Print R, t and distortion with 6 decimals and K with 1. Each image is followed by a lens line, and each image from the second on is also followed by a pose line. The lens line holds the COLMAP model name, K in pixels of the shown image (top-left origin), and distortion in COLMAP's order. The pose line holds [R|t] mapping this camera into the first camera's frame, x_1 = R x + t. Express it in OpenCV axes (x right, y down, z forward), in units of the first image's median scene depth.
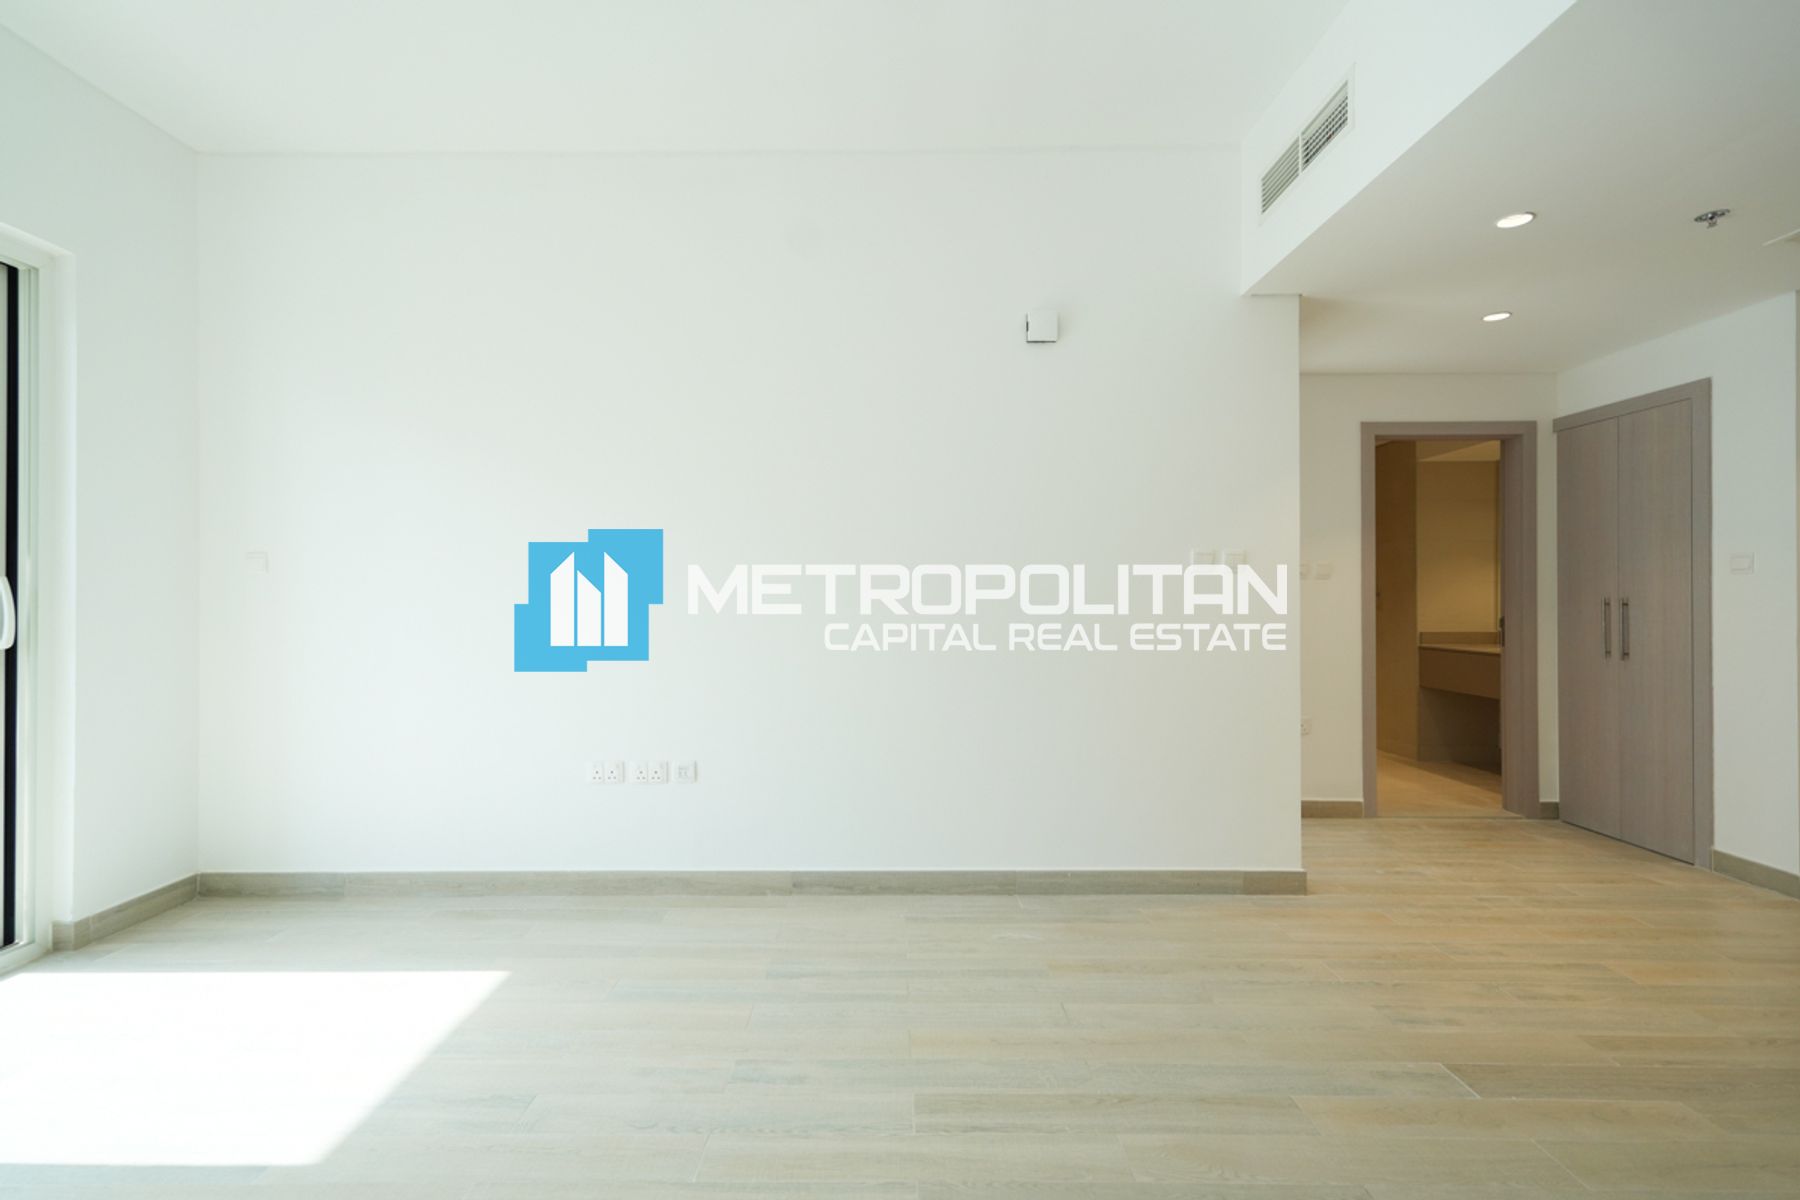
lens RADIAL K [[810.9, 0, 893.6], [0, 810.9, 598.7], [0, 0, 1]] dist [-0.000463, 0.007767]
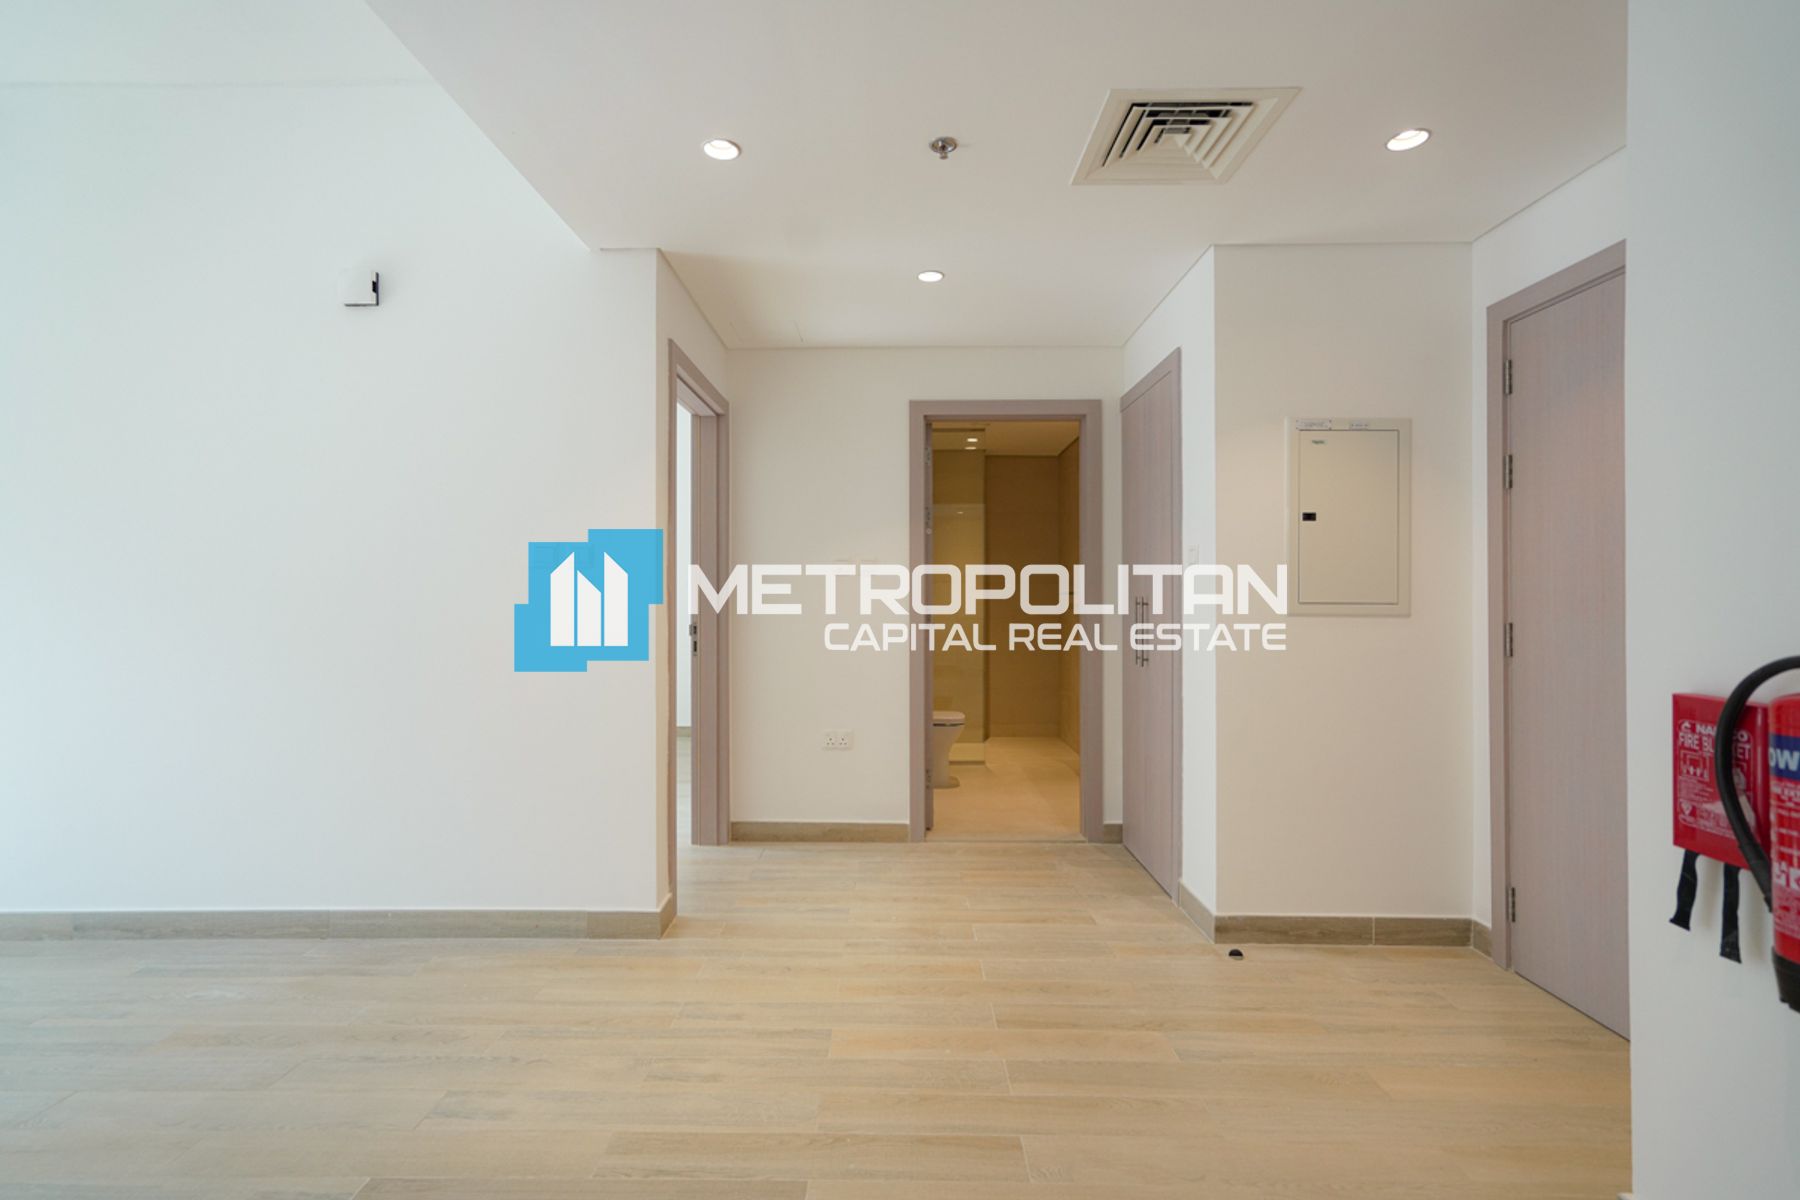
lens RADIAL K [[822.0, 0, 897.0], [0, 822.0, 592.1], [0, 0, 1]] dist [0.000637, 0.007135]
pose [[0.999928, -0.001365, -0.011916, 0.770975], [0.001271, 0.999968, -0.007838, 0.002198], [0.011926, 0.007822, 0.999898, 0.122010]]
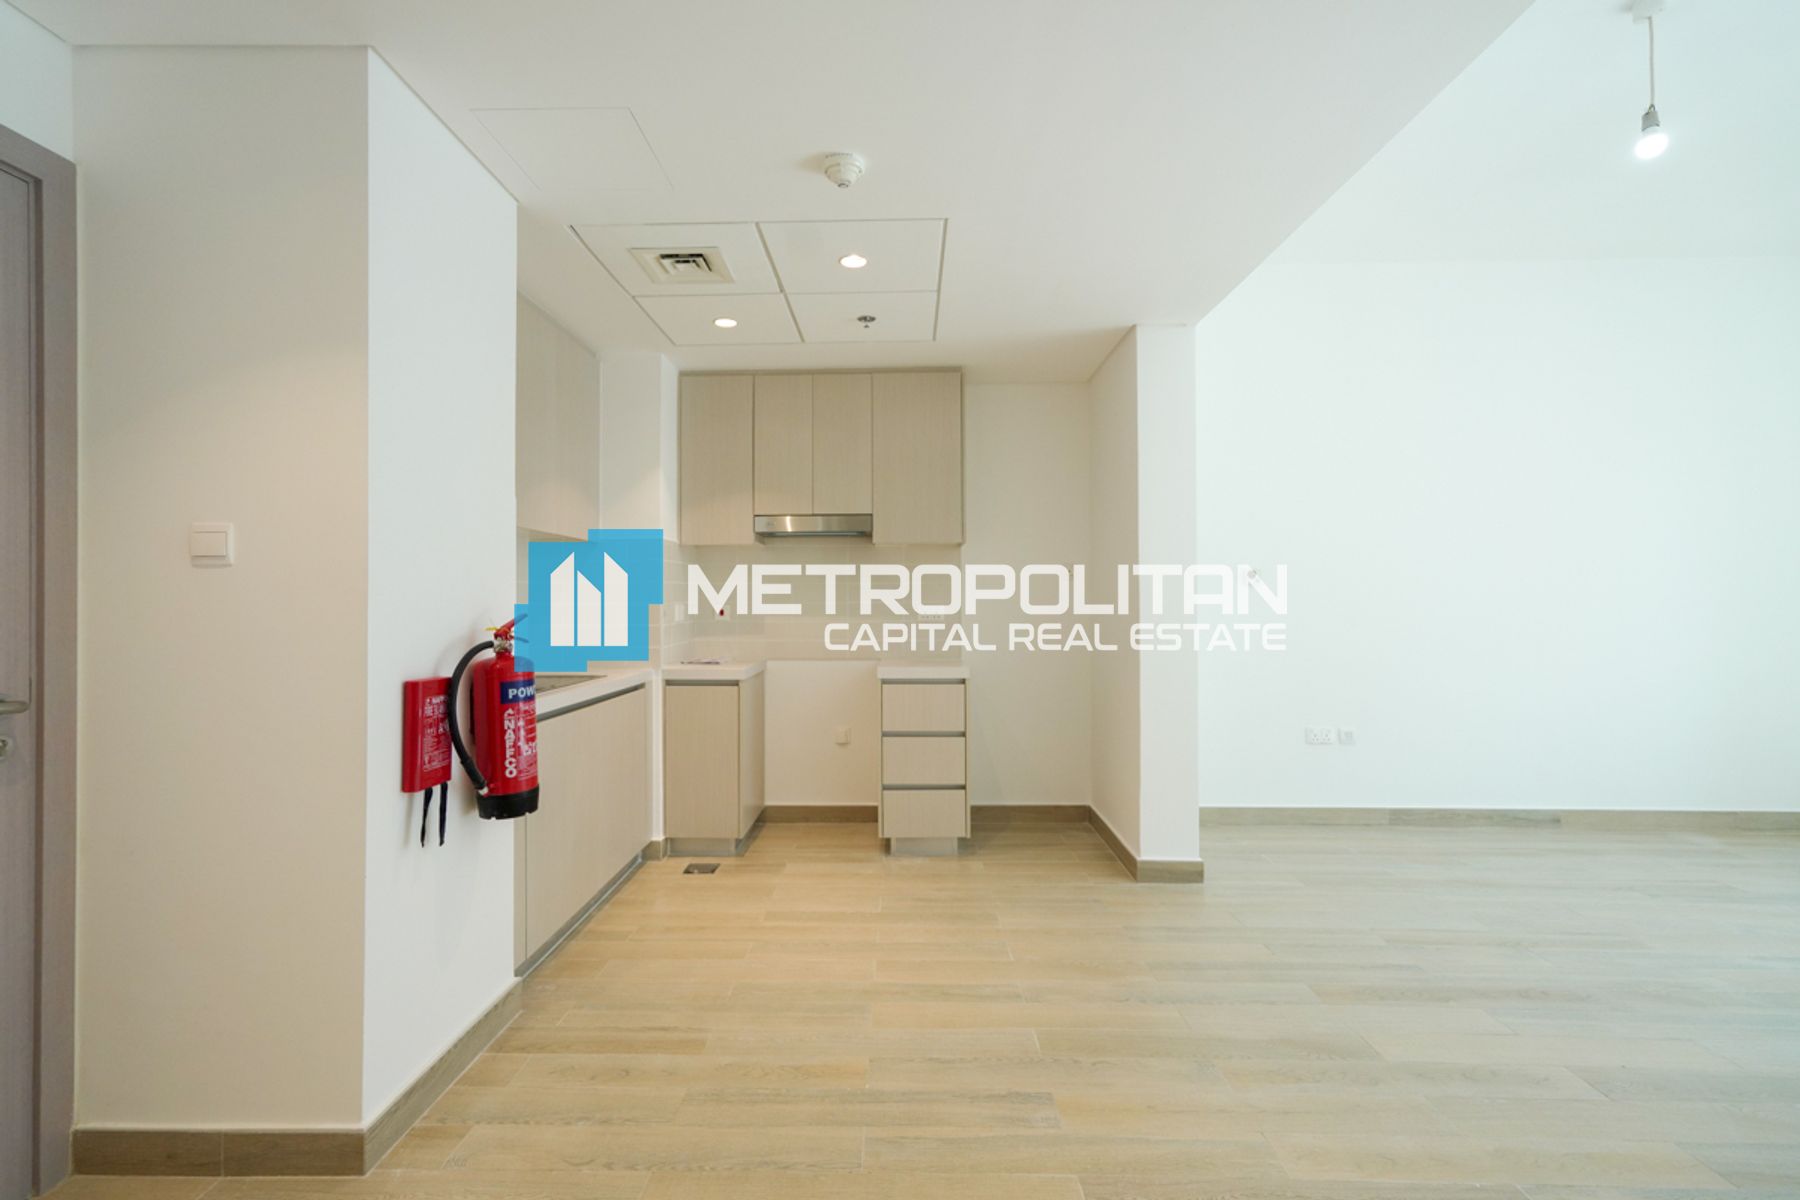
lens RADIAL K [[822.0, 0, 897.0], [0, 822.0, 592.1], [0, 0, 1]] dist [0.000637, 0.007135]
pose [[-0.999838, 0.002823, 0.017775, 0.815448], [0.002663, 0.999956, -0.009033, -0.005556], [-0.017800, -0.008984, -0.999801, 1.132770]]
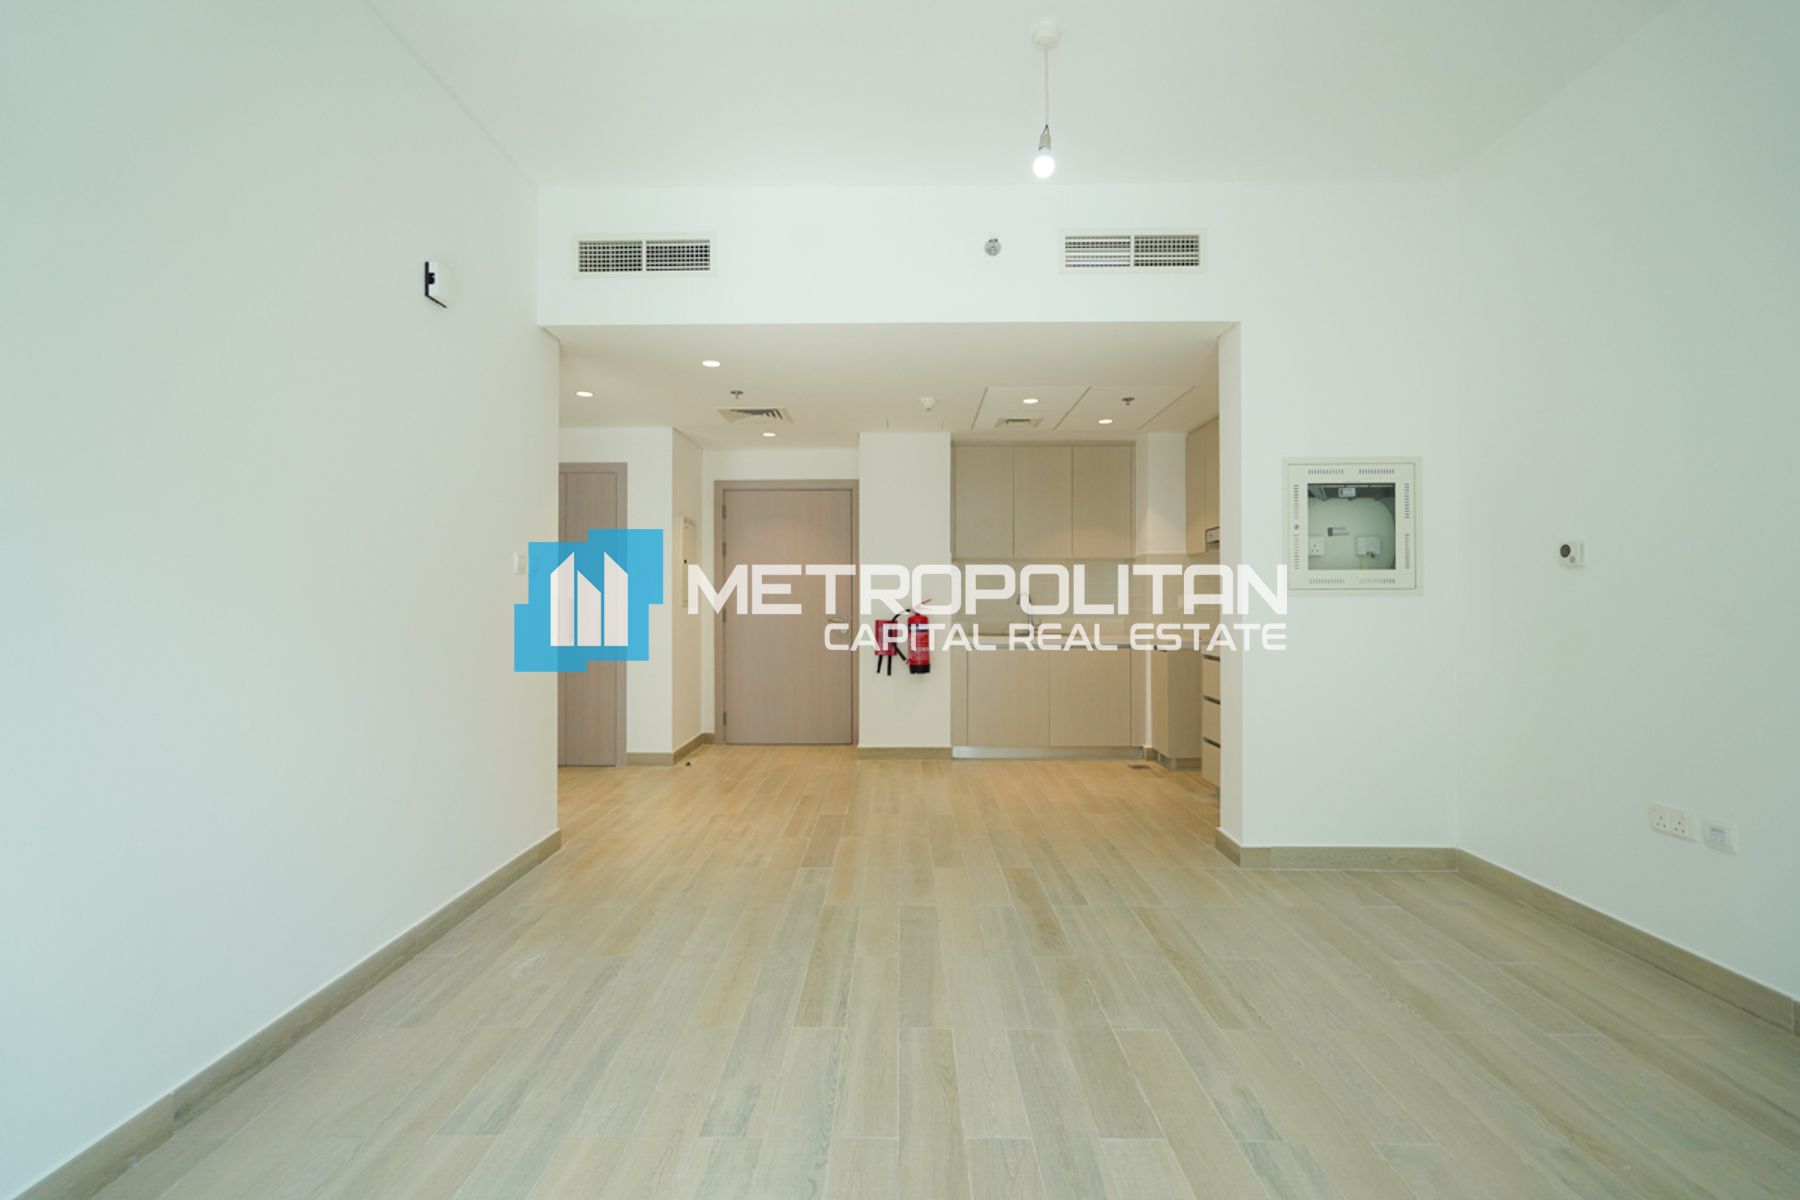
lens RADIAL K [[824.4, 0, 874.7], [0, 824.4, 598.1], [0, 0, 1]] dist [0.000914, 0.000863]
pose [[0.026007, -0.001385, 0.999661, -0.680933], [0.004720, 0.999988, 0.001263, 0.000207], [-0.999651, 0.004685, 0.026013, 0.508420]]
